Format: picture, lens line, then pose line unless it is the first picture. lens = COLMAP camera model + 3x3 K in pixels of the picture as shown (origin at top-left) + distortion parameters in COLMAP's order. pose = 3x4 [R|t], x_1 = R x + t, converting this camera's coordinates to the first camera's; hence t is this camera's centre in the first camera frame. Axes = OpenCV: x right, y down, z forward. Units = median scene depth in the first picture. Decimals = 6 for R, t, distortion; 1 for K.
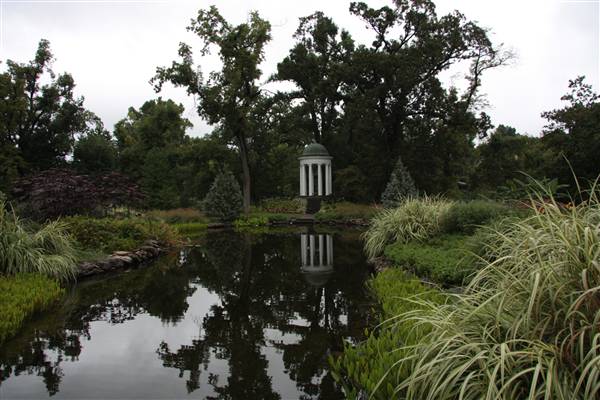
lens RADIAL K [[491.1, 0, 288.3], [0, 491.1, 196.9], [0, 0, 1]] dist [-0.174434, 0.143163]
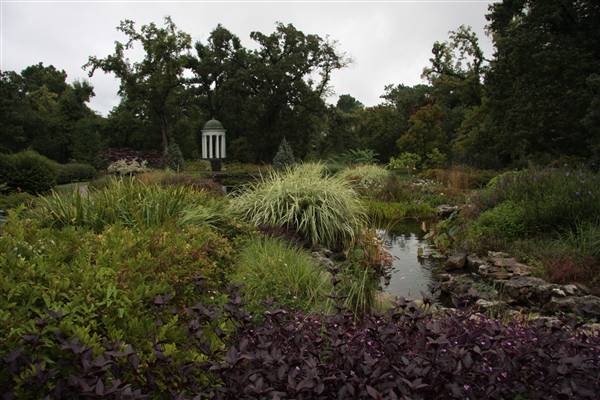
lens RADIAL K [[491.1, 0, 305.9], [0, 491.1, 200.6], [0, 0, 1]] dist [-0.174434, 0.143163]
pose [[0.940951, -0.026254, 0.337522, -0.168788], [-0.005198, 0.995750, 0.091947, -0.010917], [-0.338502, -0.088273, 0.936816, -0.381294]]
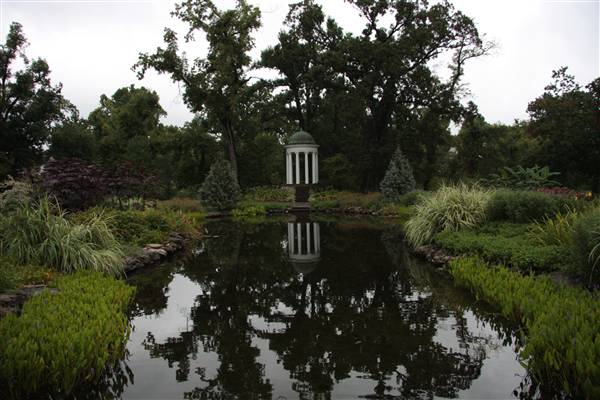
lens RADIAL K [[491.1, 0, 291.0], [0, 491.1, 200.0], [0, 0, 1]] dist [-0.174434, 0.143163]
pose [[0.997328, -0.008957, 0.072501, -0.040669], [0.006750, 0.999508, 0.030626, -0.000644], [-0.072739, -0.030054, 0.996898, 0.005065]]
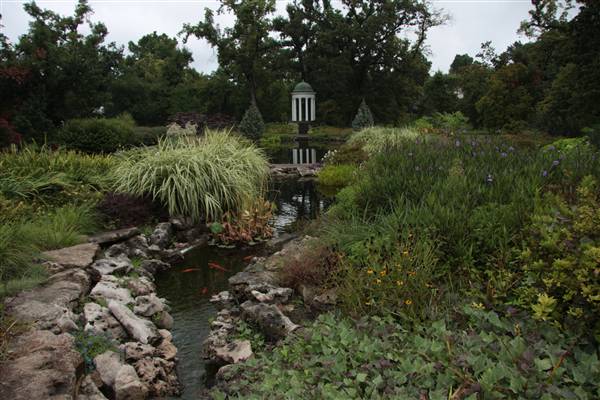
lens RADIAL K [[491.1, 0, 294.7], [0, 491.1, 201.4], [0, 0, 1]] dist [-0.174434, 0.143163]
pose [[0.996723, -0.014684, 0.079547, -0.082673], [0.001013, 0.985573, 0.169249, -0.012319], [-0.080884, -0.168614, 0.982358, -0.389232]]
